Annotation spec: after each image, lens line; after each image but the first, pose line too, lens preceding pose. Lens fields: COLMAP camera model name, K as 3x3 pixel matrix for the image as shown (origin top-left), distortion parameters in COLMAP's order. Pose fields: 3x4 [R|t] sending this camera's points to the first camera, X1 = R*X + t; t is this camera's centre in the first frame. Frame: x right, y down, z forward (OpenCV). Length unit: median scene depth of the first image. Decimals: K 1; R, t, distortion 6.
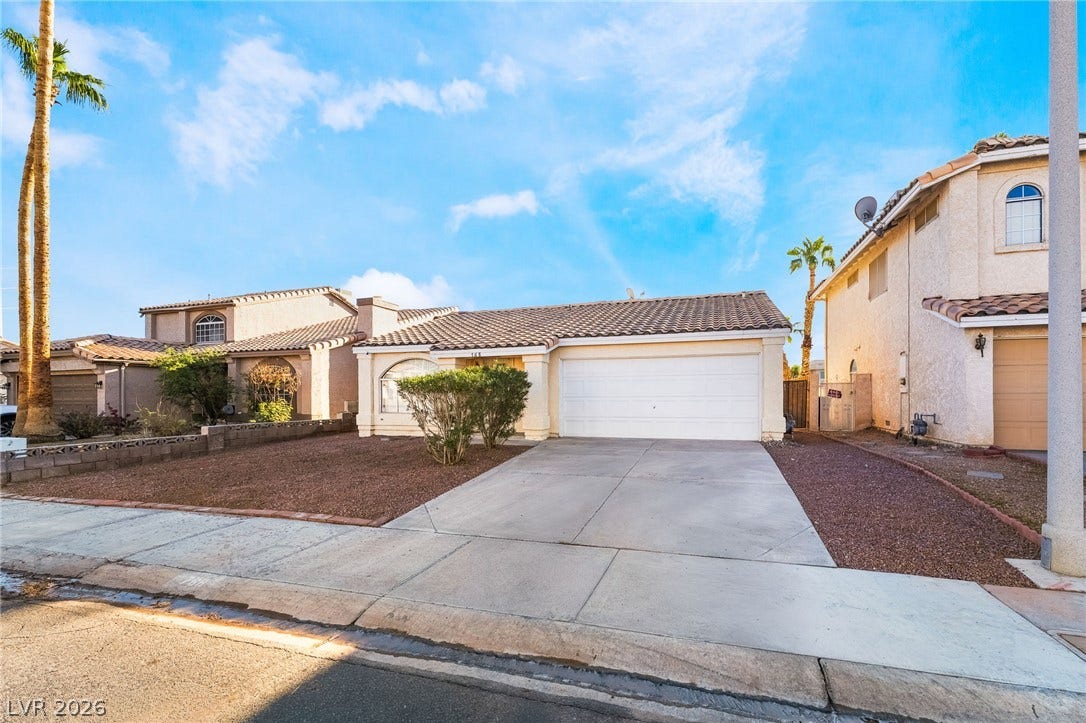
lens RADIAL K [[436.4, 0, 610.5], [0, 436.4, 400.4], [0, 0, 1]] dist [-0.001464, -0.000210]
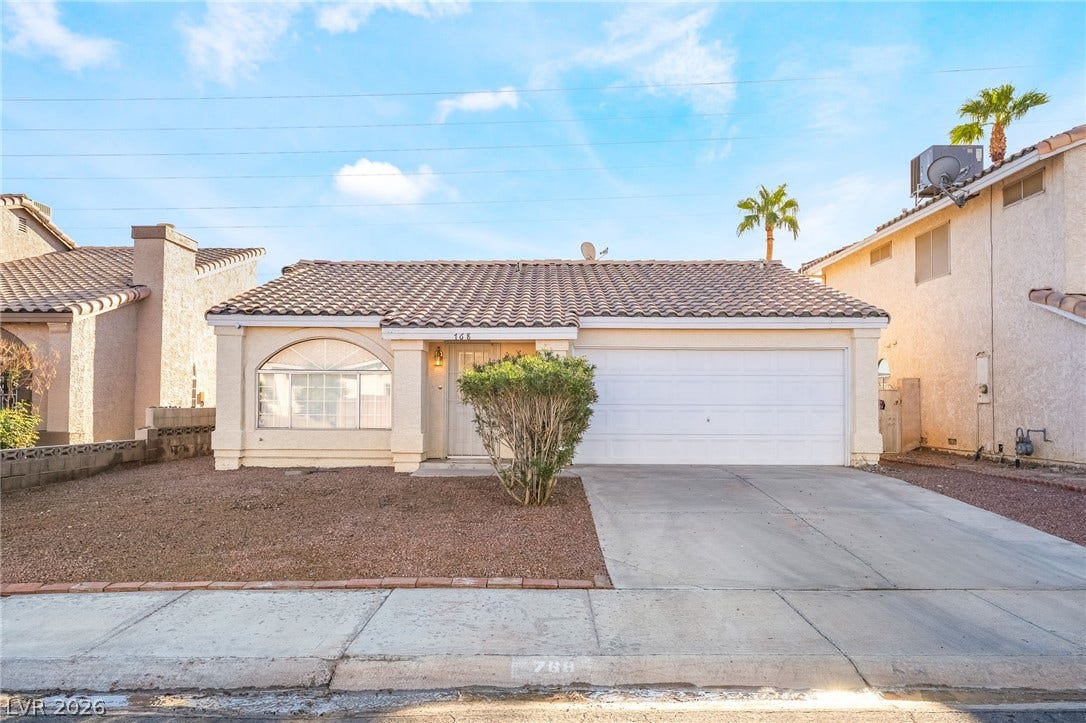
lens RADIAL K [[684.2, 0, 615.9], [0, 684.2, 393.4], [0, 0, 1]] dist [0.002419, -0.001238]
pose [[0.960619, 0.014296, 0.277500, -0.328525], [-0.006527, 0.999561, -0.028899, 0.005071], [-0.277792, 0.025949, 0.960291, -0.019054]]
